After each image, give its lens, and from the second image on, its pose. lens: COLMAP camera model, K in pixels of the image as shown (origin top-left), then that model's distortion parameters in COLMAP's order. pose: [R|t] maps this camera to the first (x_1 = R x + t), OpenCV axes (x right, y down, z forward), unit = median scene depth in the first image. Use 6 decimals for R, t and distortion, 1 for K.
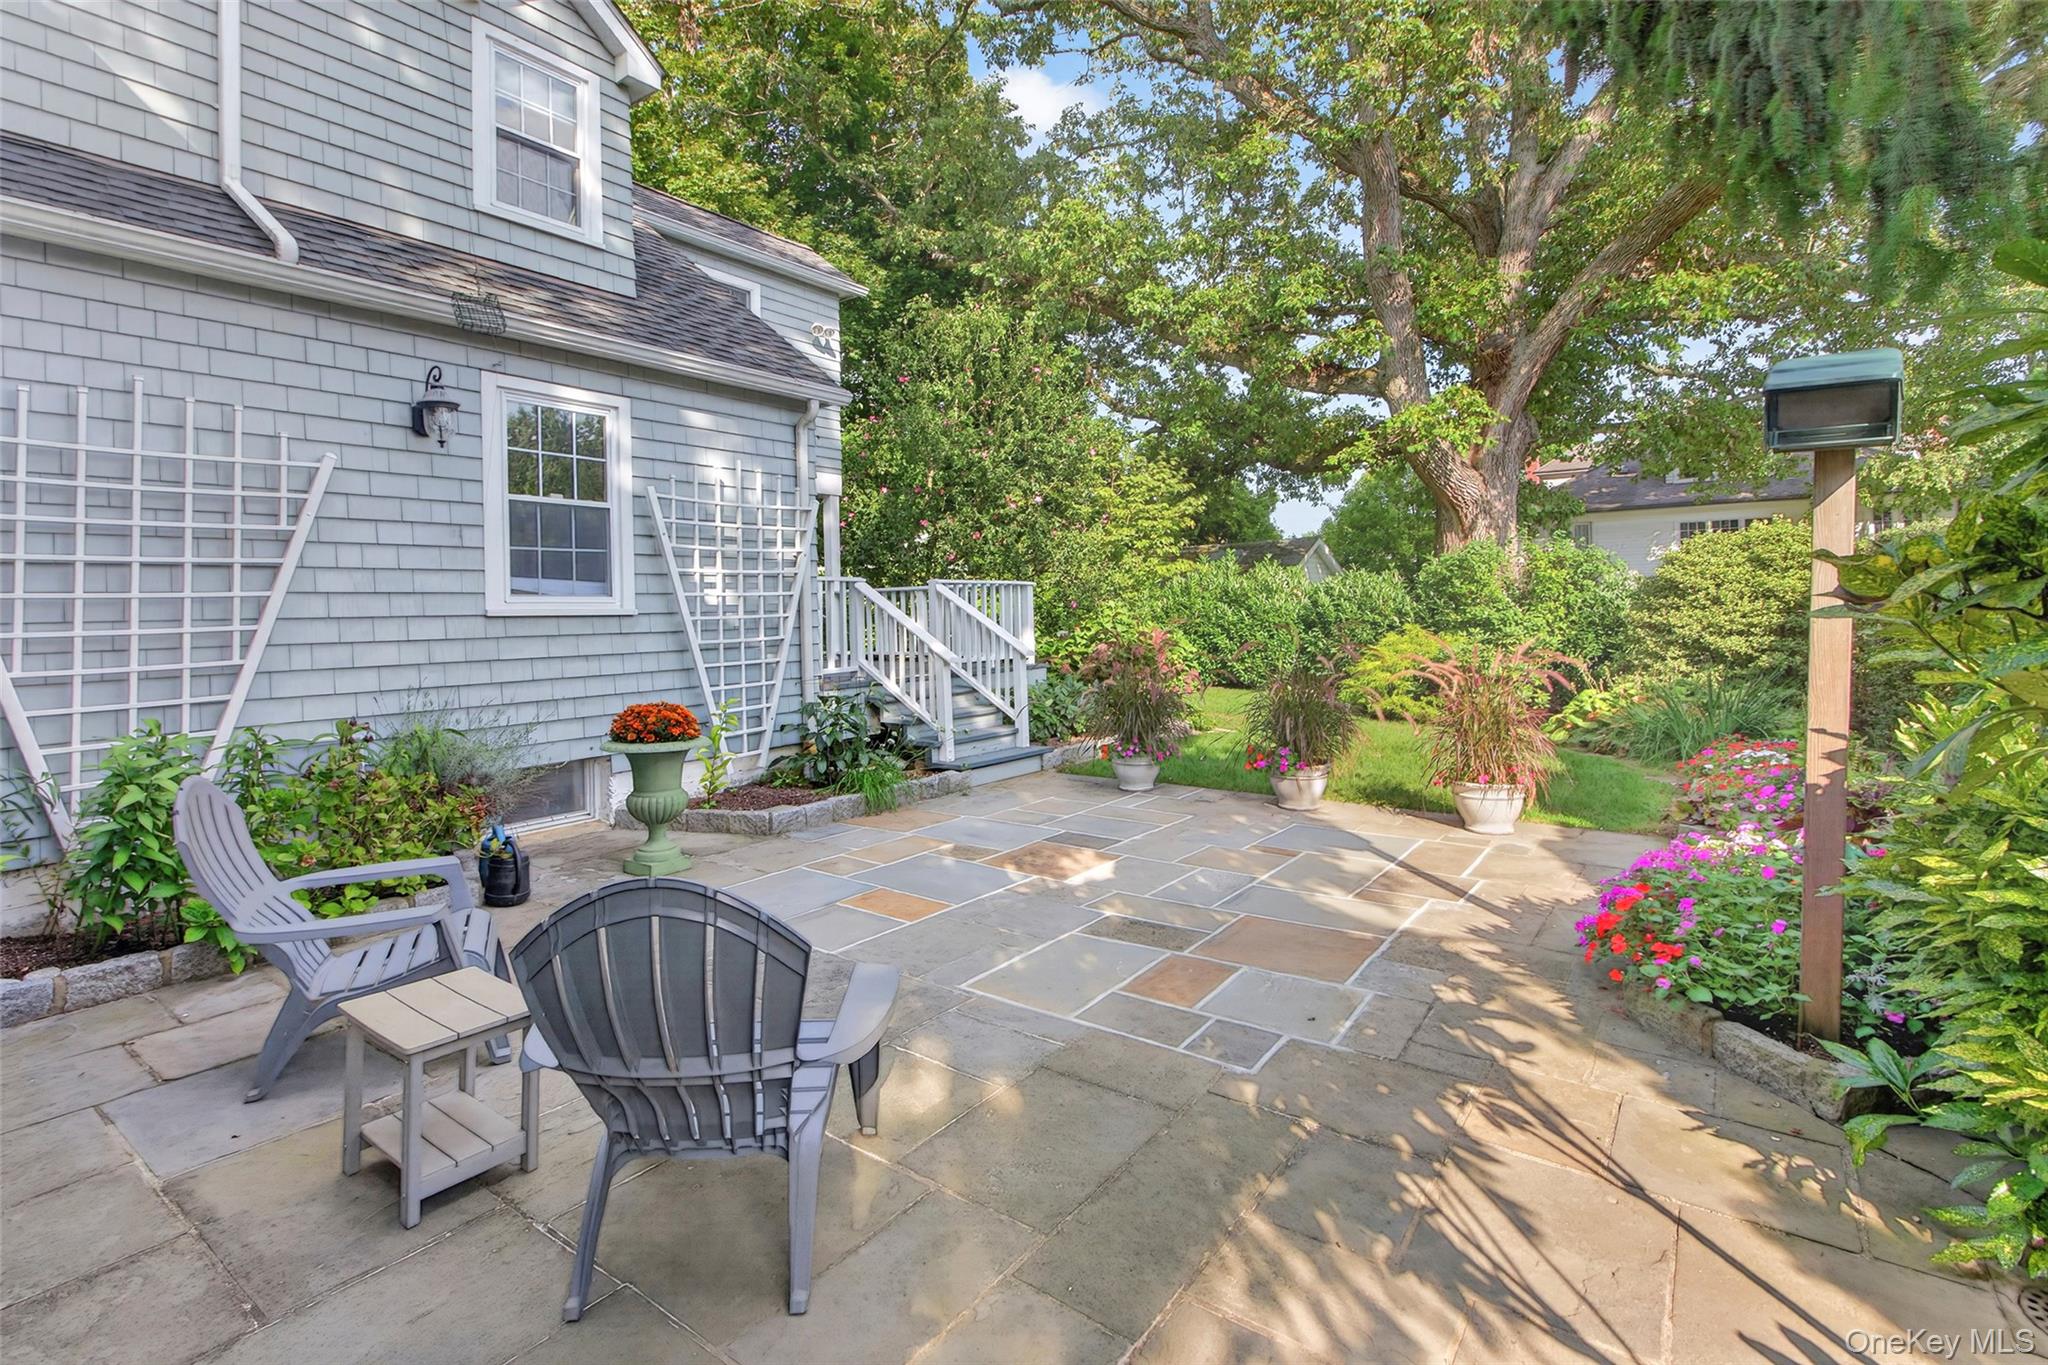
lens RADIAL K [[914.2, 0, 967.4], [0, 914.2, 598.8], [0, 0, 1]] dist [0.016625, -0.004706]
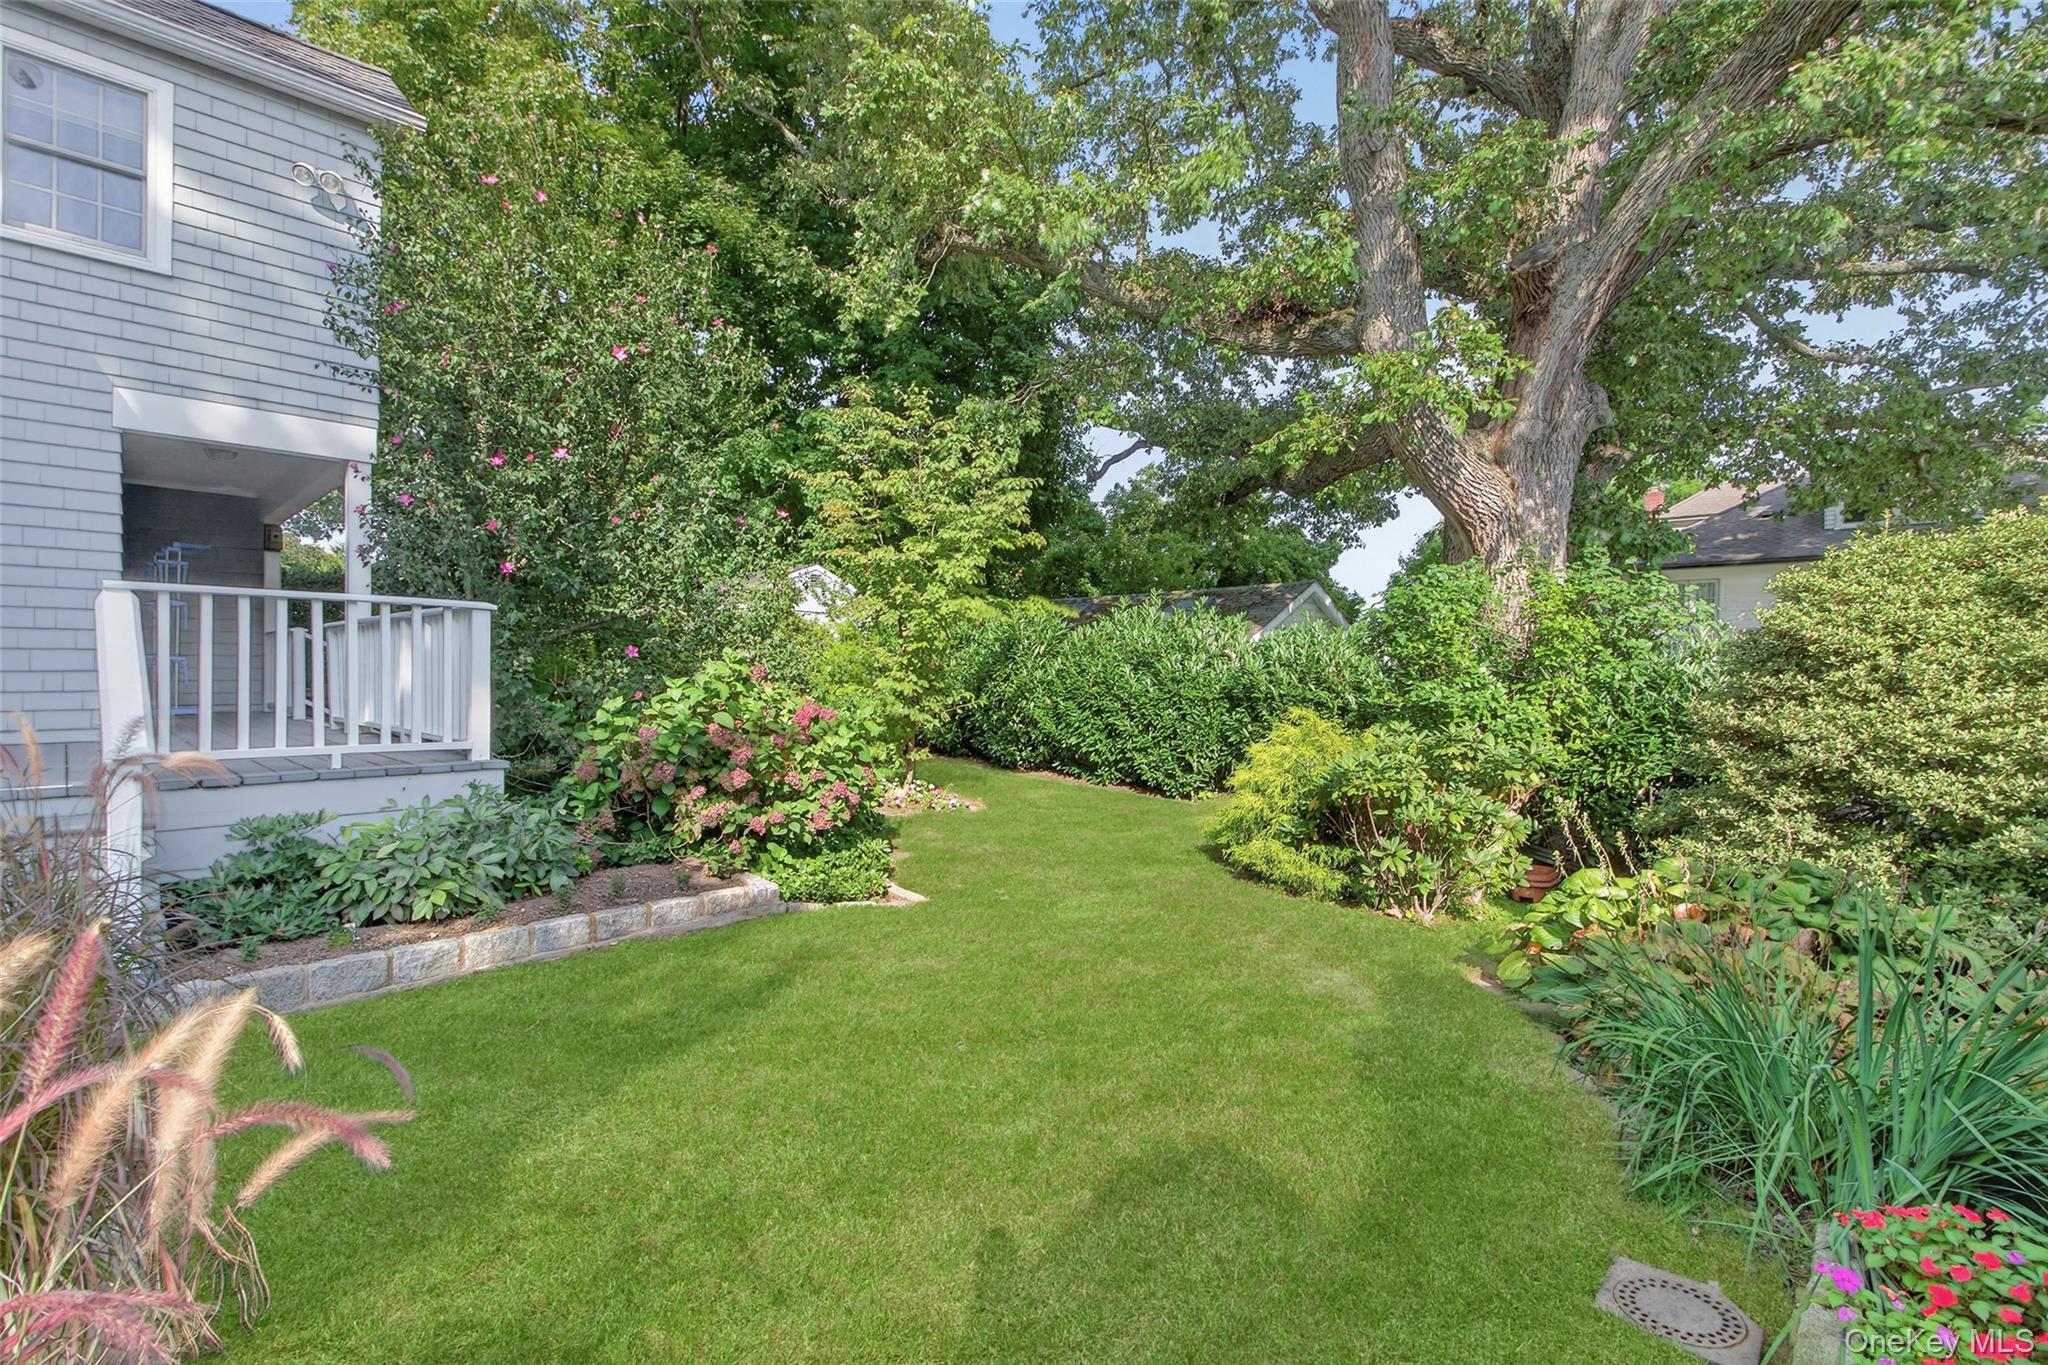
lens RADIAL K [[914.2, 0, 1032.4], [0, 914.2, 679.3], [0, 0, 1]] dist [0.016625, -0.004706]
pose [[0.997469, 0.033737, -0.062592, 0.418891], [-0.032337, 0.999207, 0.023239, 0.002569], [0.063326, -0.021157, 0.997769, 0.521492]]
